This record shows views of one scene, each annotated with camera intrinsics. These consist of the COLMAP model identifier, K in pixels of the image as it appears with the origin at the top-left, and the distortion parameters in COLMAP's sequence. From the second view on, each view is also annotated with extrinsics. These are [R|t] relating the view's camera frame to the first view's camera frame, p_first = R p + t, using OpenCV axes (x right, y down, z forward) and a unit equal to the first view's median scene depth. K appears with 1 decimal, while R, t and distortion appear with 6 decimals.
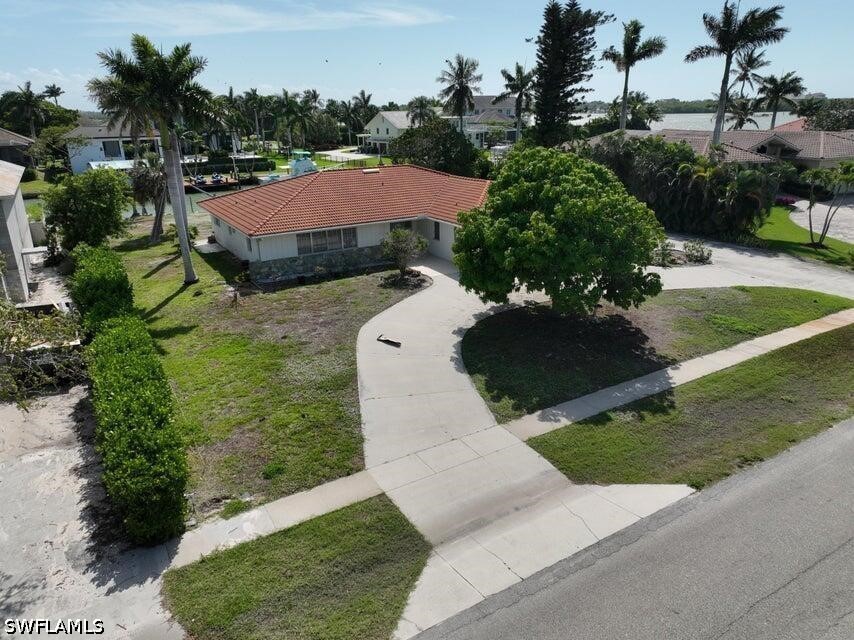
lens RADIAL K [[595.1, 0, 426.9], [0, 595.1, 319.8], [0, 0, 1]] dist [0.010085, 0.004878]
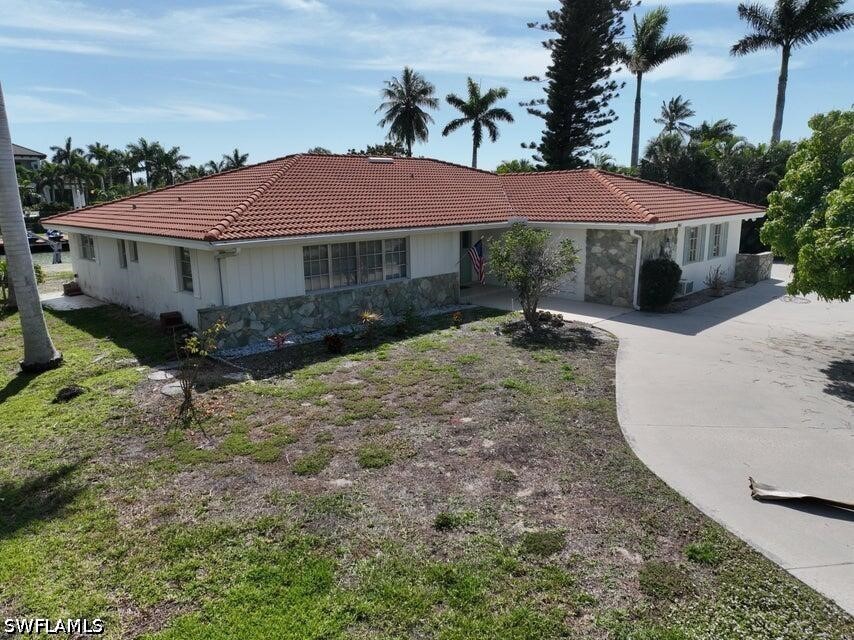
lens RADIAL K [[595.1, 0, 427.8], [0, 595.1, 318.8], [0, 0, 1]] dist [0.010085, 0.004878]
pose [[0.969880, -0.046389, 0.239126, -0.246341], [0.078757, 0.988690, -0.127631, -0.024538], [-0.230501, 0.142619, 0.962564, 0.570347]]
